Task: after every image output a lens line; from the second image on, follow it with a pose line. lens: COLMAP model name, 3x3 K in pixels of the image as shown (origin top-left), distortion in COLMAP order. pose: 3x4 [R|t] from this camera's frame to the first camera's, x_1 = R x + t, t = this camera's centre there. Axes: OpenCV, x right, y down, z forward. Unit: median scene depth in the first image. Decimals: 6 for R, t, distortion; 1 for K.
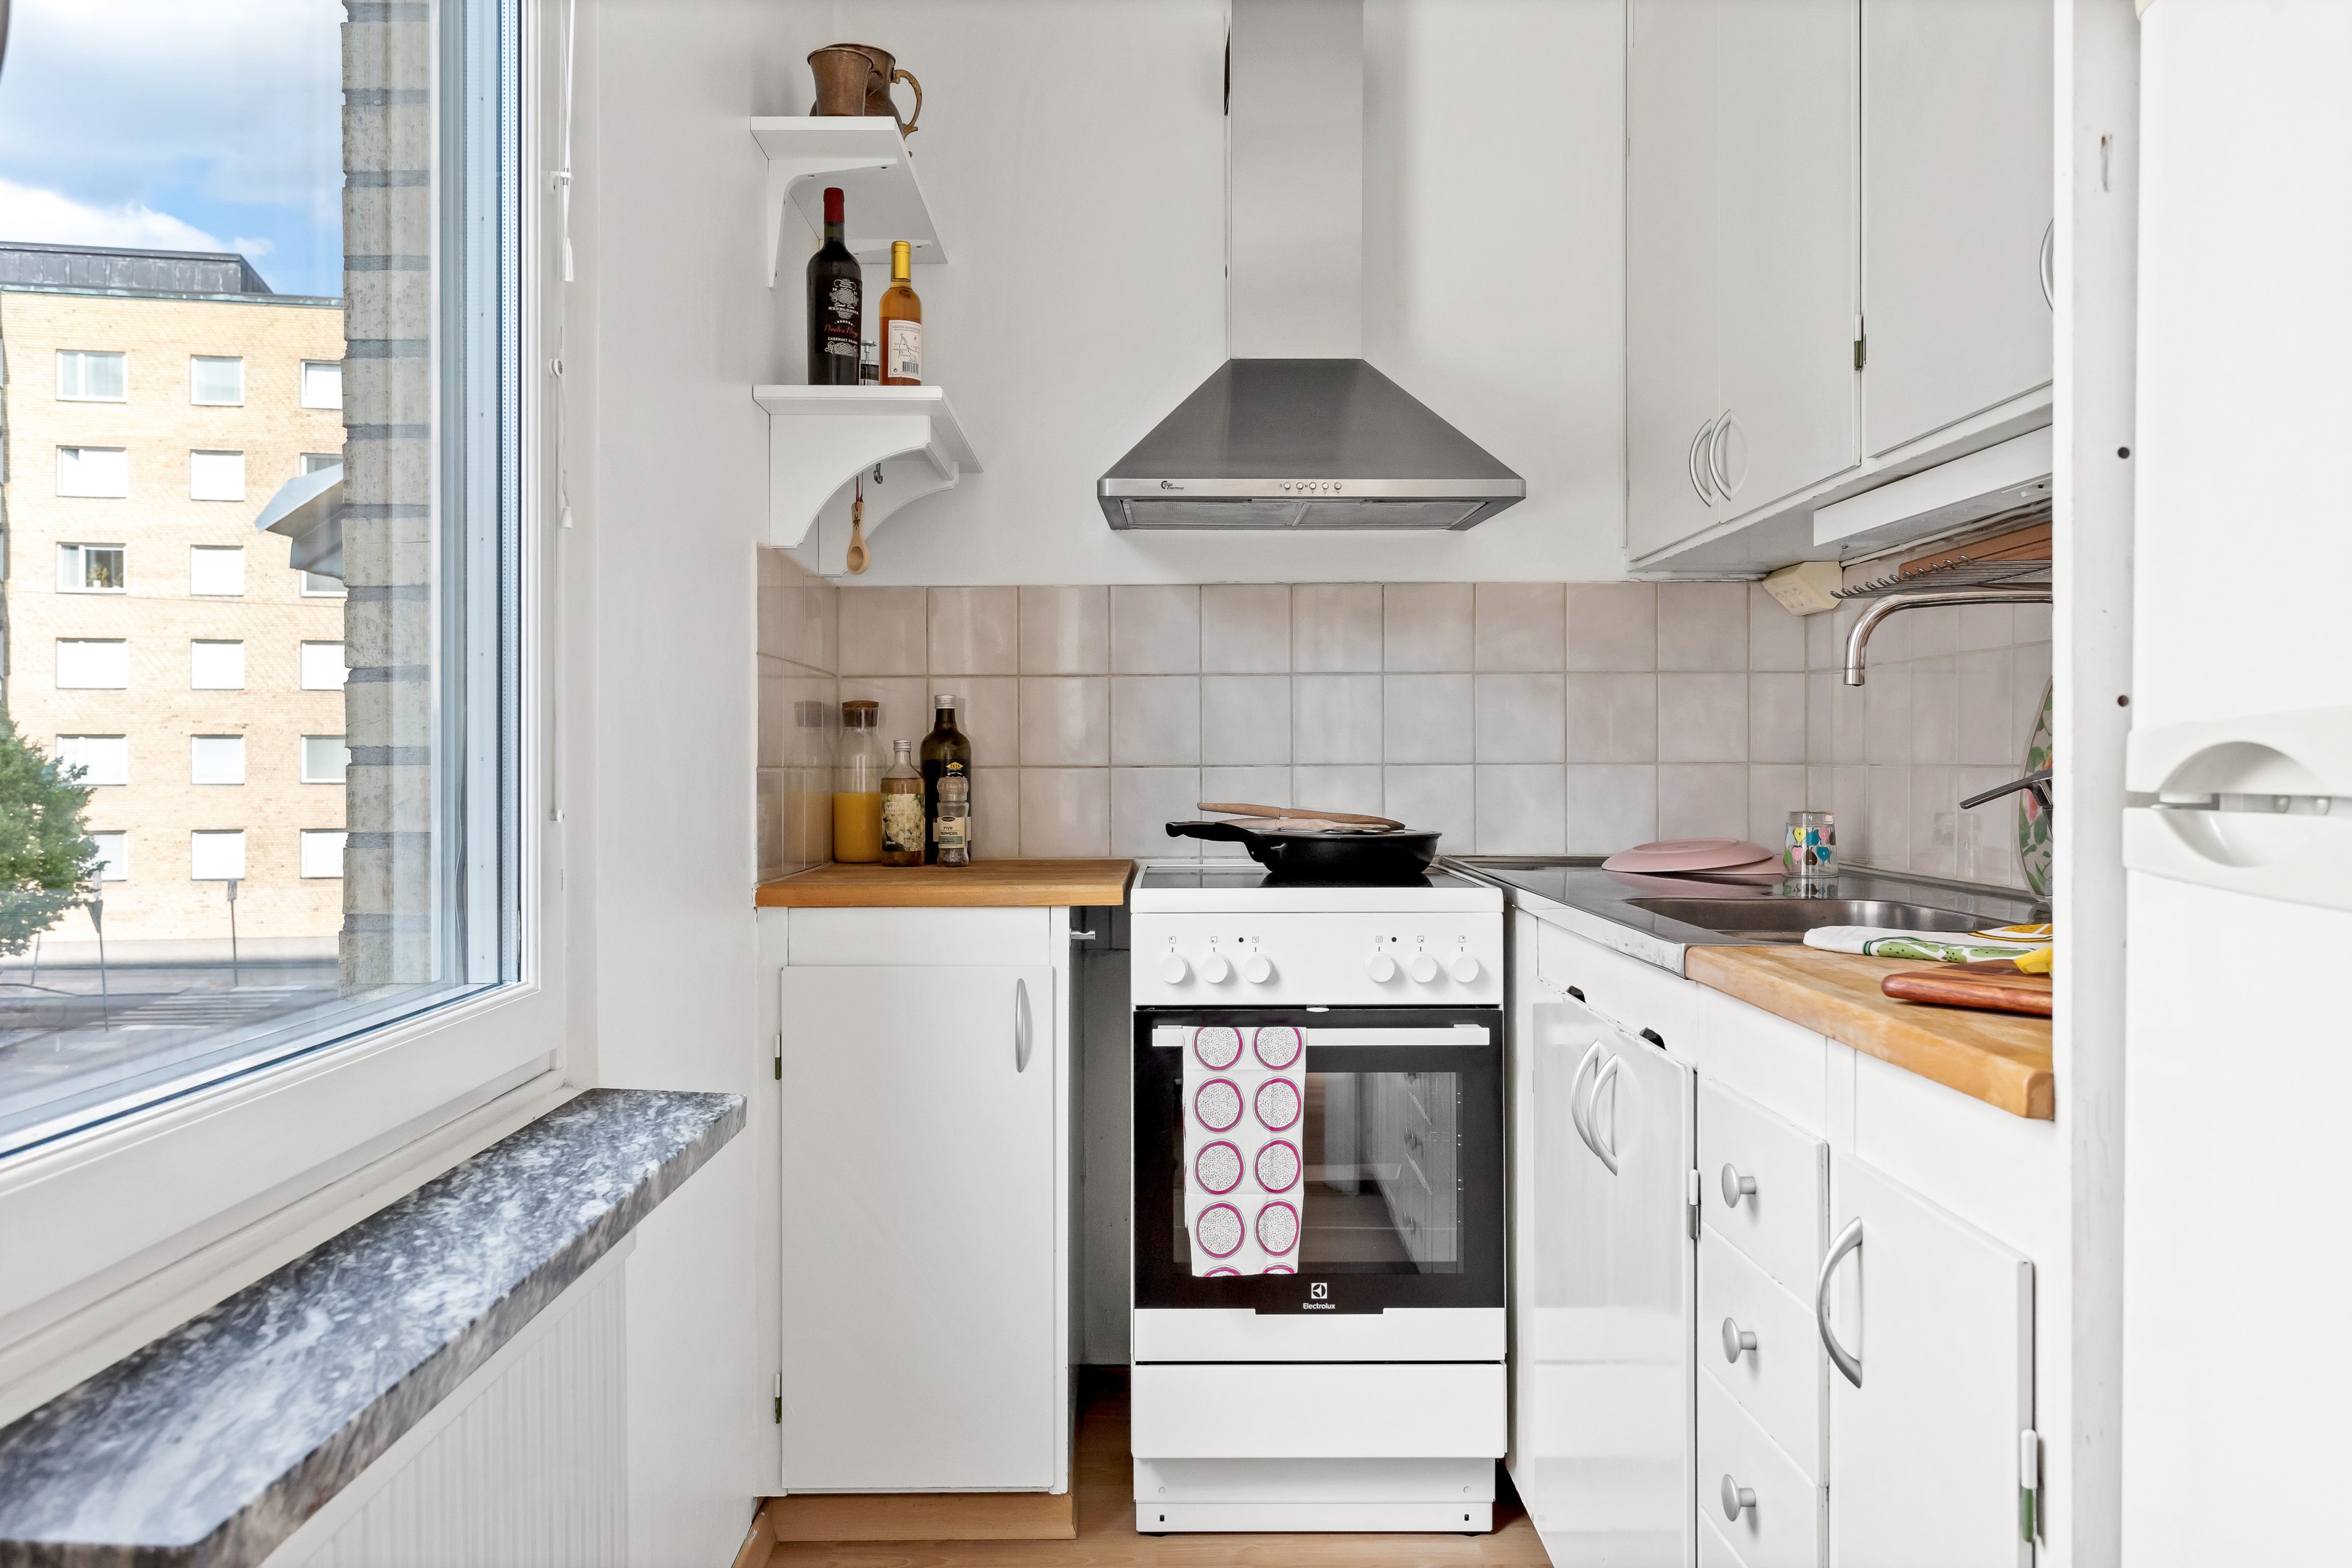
lens RADIAL K [[1804.8, 0, 1175.2], [0, 1804.8, 761.9], [0, 0, 1]] dist [-0.002057, 0.001851]
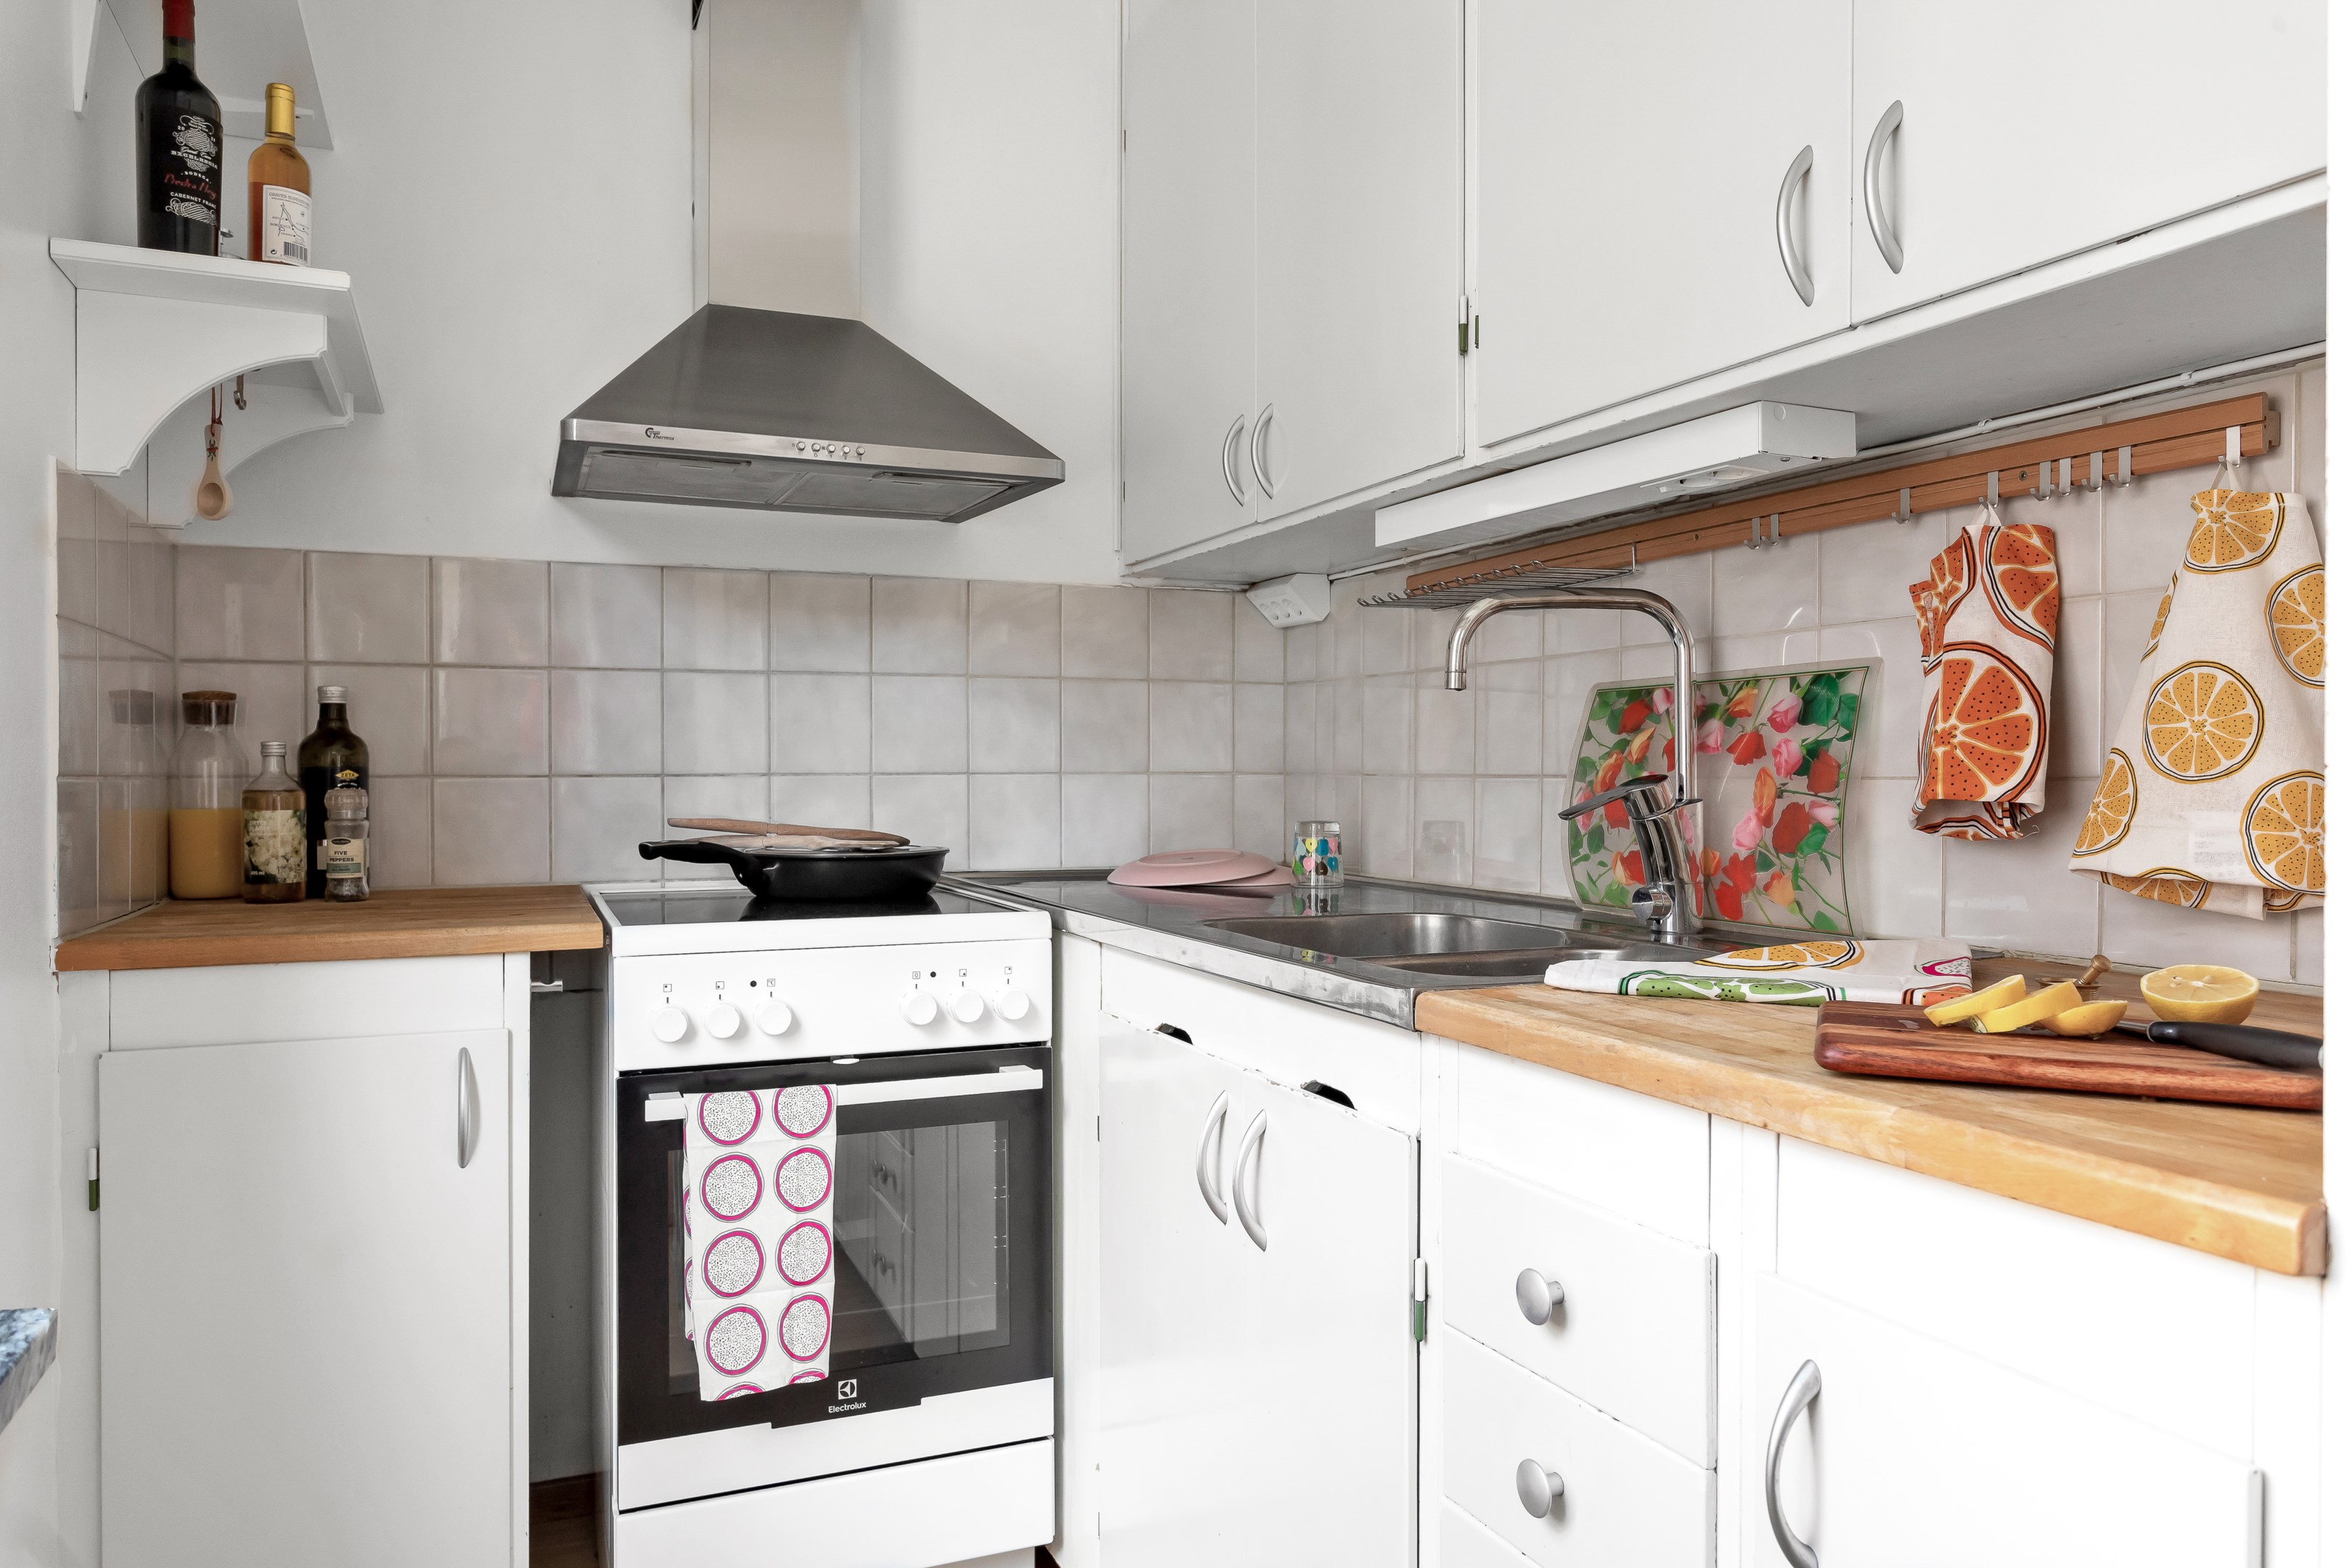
lens RADIAL K [[1571.5, 0, 1176.0], [0, 1571.5, 784.0], [0, 0, 1]] dist [-0.009057, 0.006286]
pose [[0.919407, -0.001093, 0.393305, -0.065270], [-0.001569, 0.999978, 0.006448, 0.001398], [-0.393303, -0.006545, 0.919385, 0.243585]]
